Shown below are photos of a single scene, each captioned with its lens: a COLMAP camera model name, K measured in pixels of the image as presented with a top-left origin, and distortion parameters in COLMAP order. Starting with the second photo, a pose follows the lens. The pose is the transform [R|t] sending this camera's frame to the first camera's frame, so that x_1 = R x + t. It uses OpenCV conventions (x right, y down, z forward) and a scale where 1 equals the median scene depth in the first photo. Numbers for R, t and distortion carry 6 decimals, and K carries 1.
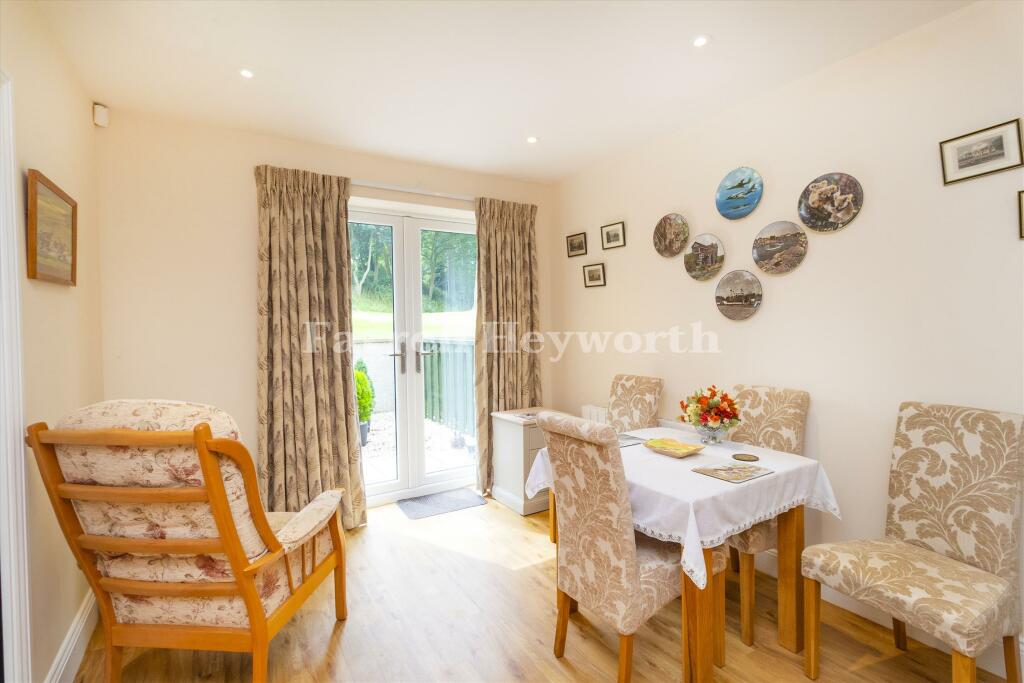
lens RADIAL K [[474.5, 0, 520.1], [0, 474.5, 336.8], [0, 0, 1]] dist [0.001564, 0.000736]
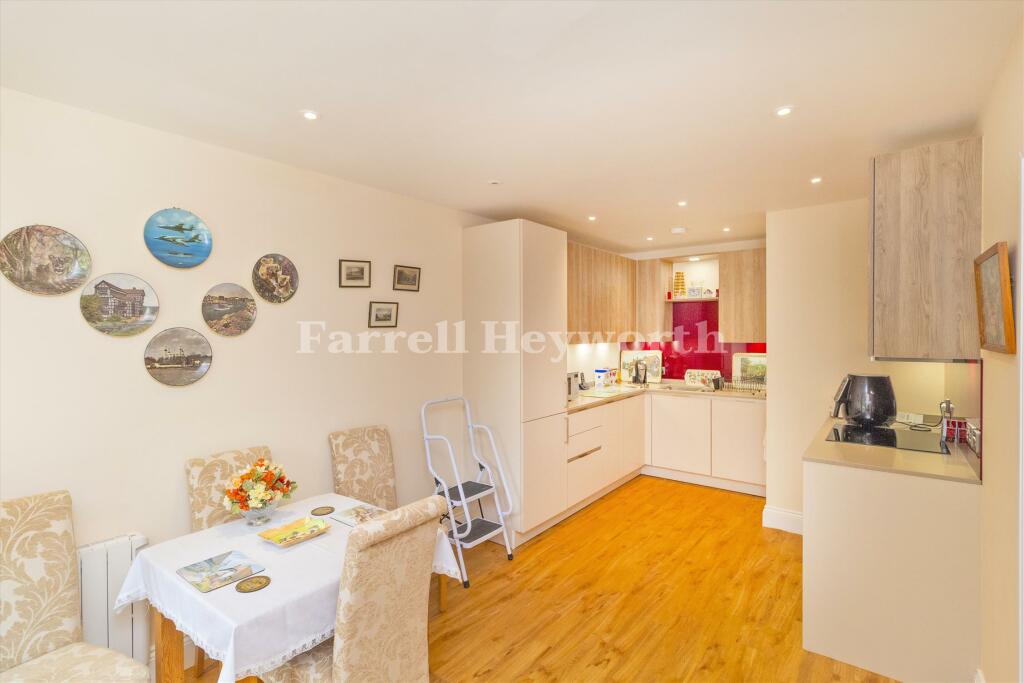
lens RADIAL K [[474.5, 0, 520.6], [0, 474.5, 338.2], [0, 0, 1]] dist [0.001564, 0.000736]
pose [[-0.334520, 0.001922, 0.942387, -0.582091], [0.030670, 0.999490, 0.008848, -0.115362], [-0.941889, 0.031863, -0.334408, 0.747203]]
